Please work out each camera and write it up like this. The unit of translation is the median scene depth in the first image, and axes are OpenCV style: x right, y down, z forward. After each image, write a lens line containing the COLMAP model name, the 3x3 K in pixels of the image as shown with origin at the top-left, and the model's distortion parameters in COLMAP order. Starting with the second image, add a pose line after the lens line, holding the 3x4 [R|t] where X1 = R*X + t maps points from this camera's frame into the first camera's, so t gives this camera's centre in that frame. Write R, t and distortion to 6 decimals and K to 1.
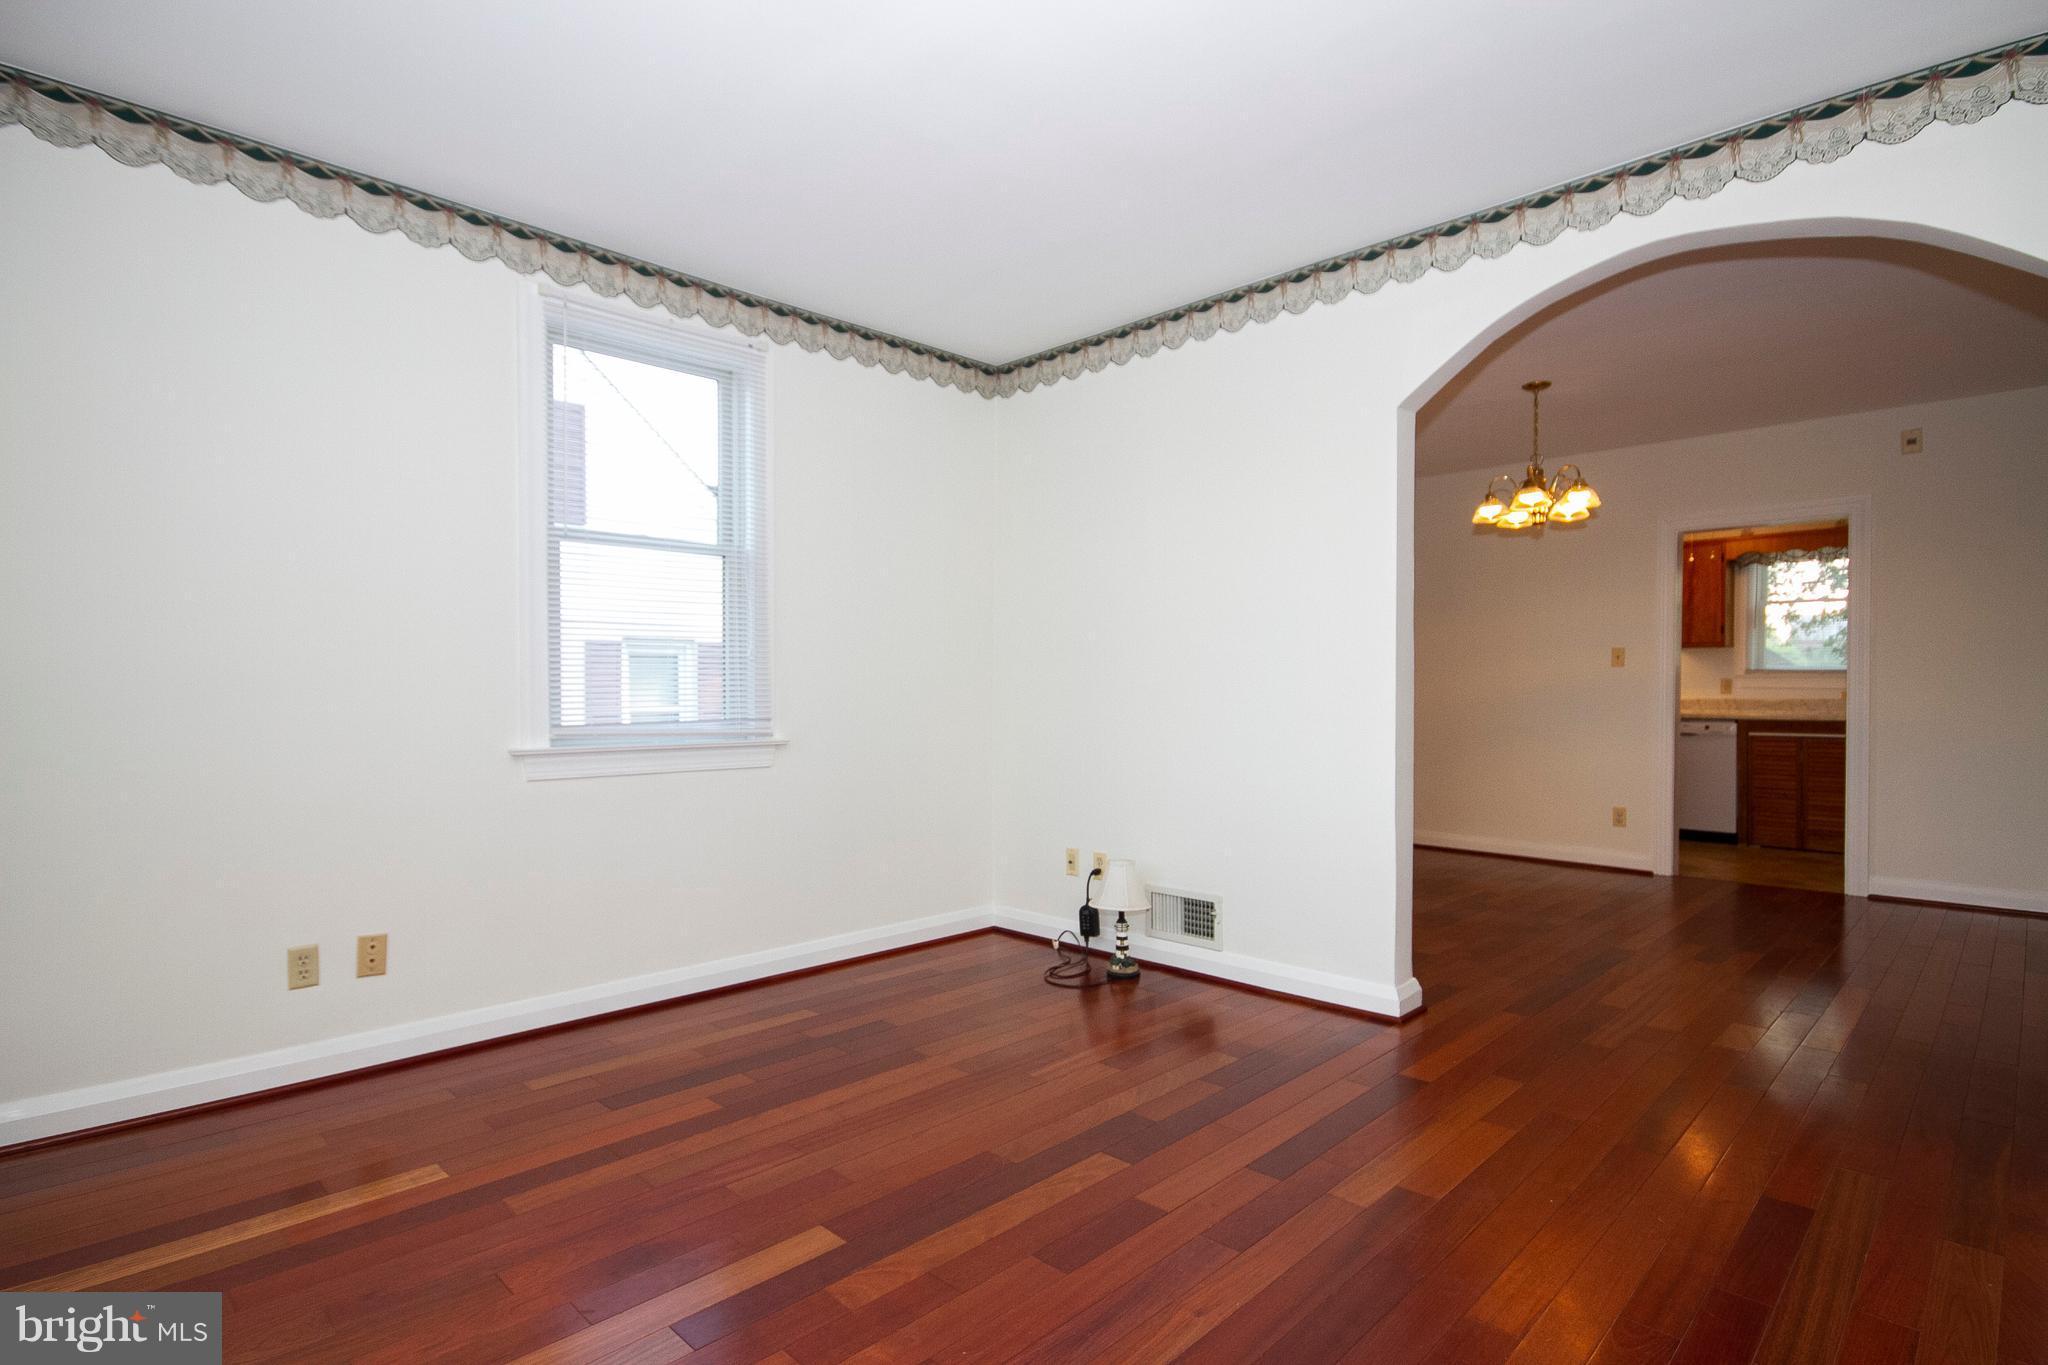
lens RADIAL K [[1019.8, 0, 1039.7], [0, 1019.8, 691.7], [0, 0, 1]] dist [0.006528, -0.001400]
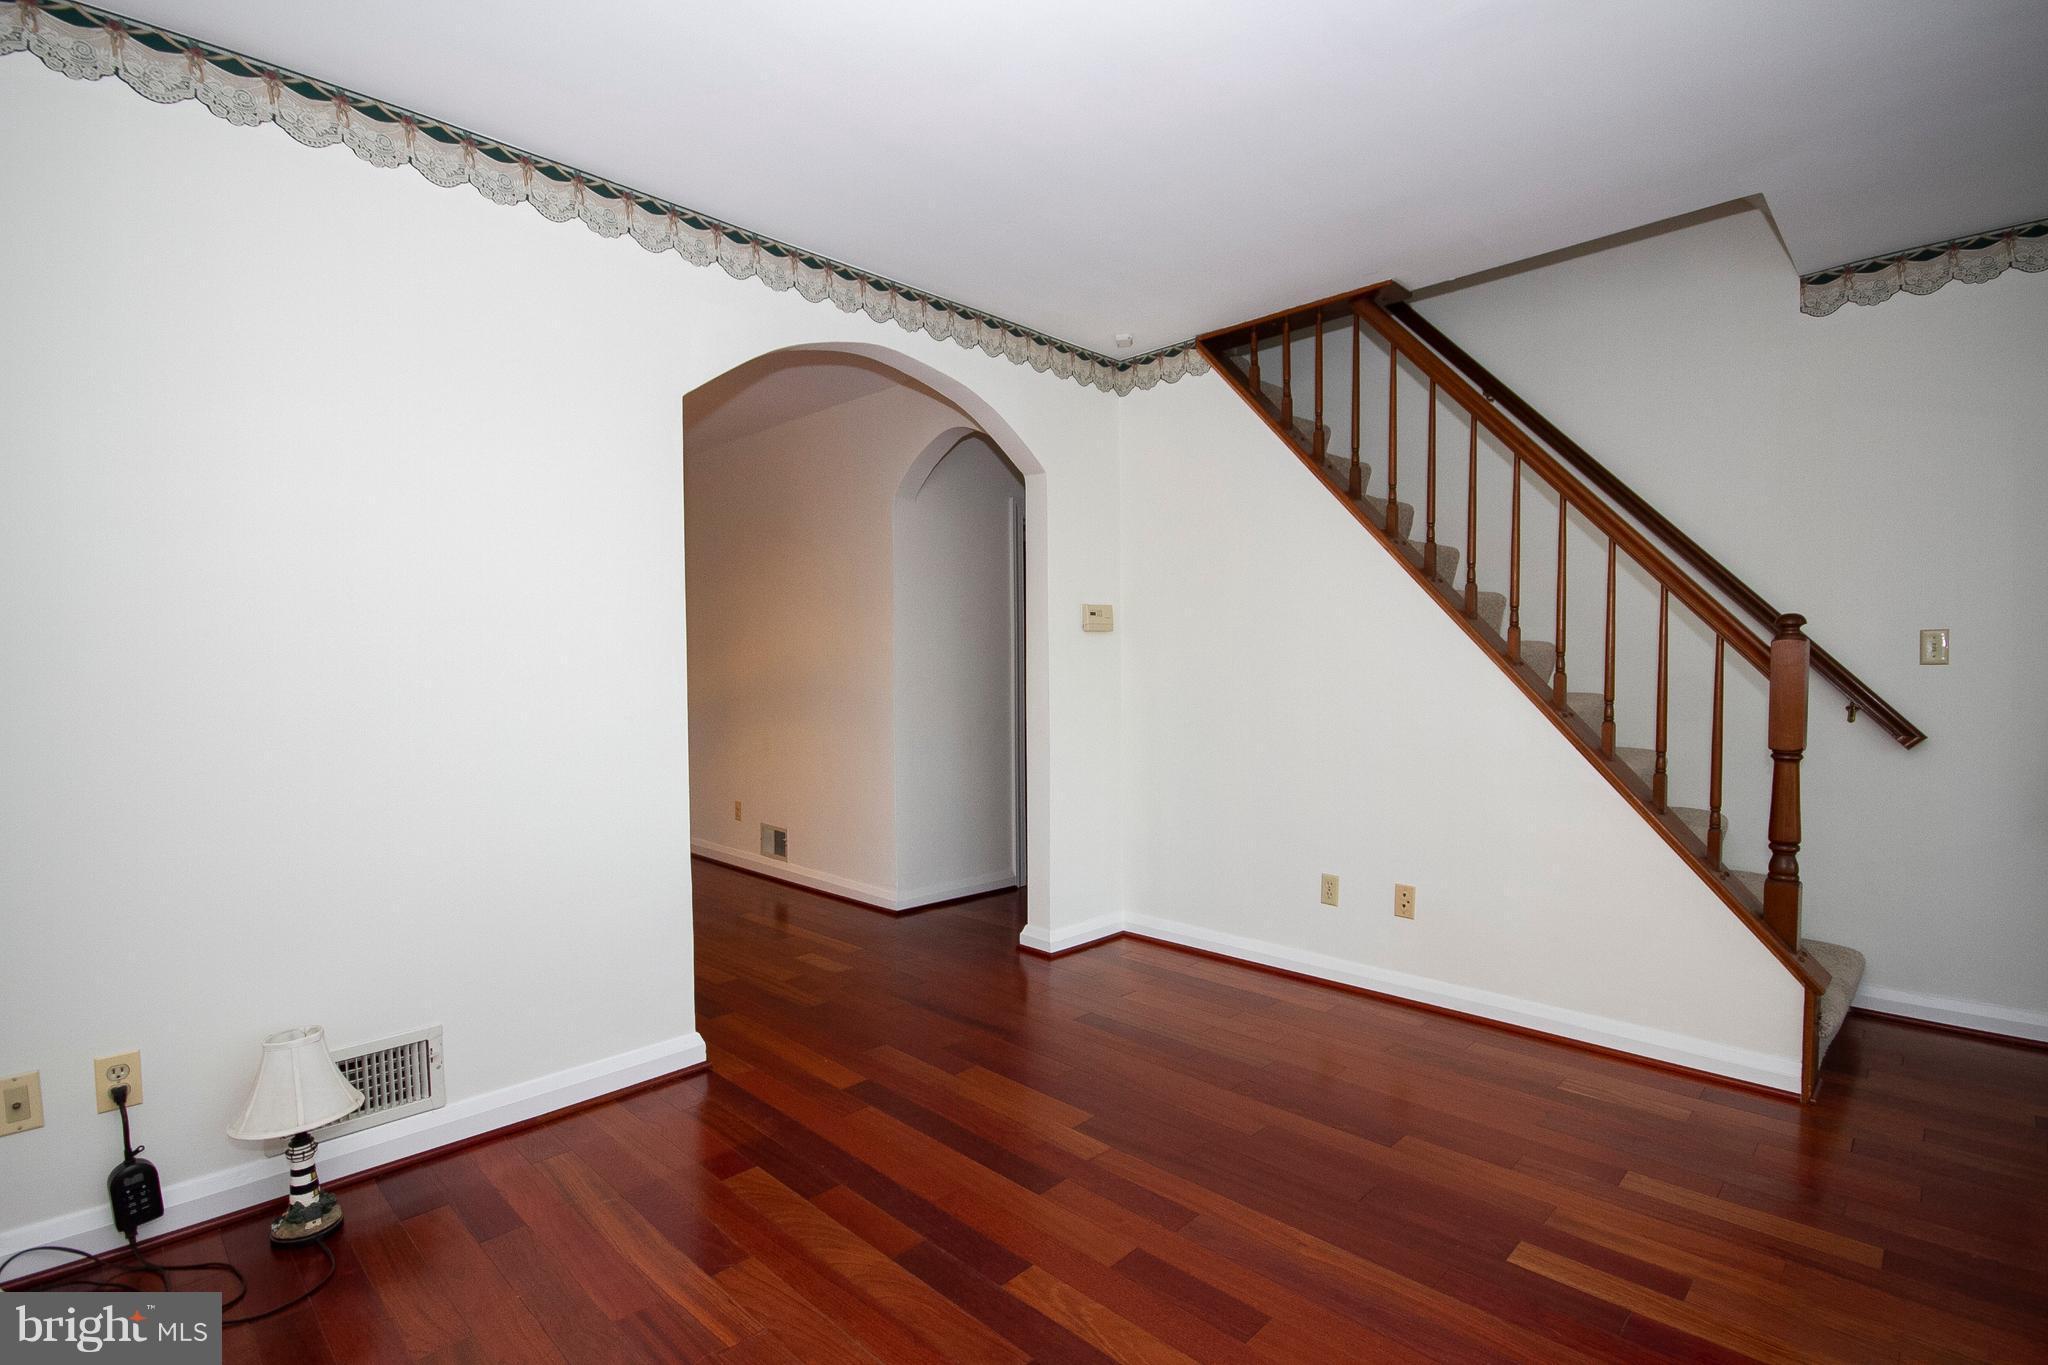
lens RADIAL K [[949.9, 0, 1013.3], [0, 949.9, 690.3], [0, 0, 1]] dist [-0.010144, -0.000439]
pose [[0.009887, -0.032825, 0.999412, -0.562733], [0.004794, 0.999451, 0.032778, -0.049321], [-0.999940, 0.004467, 0.010039, 0.794473]]
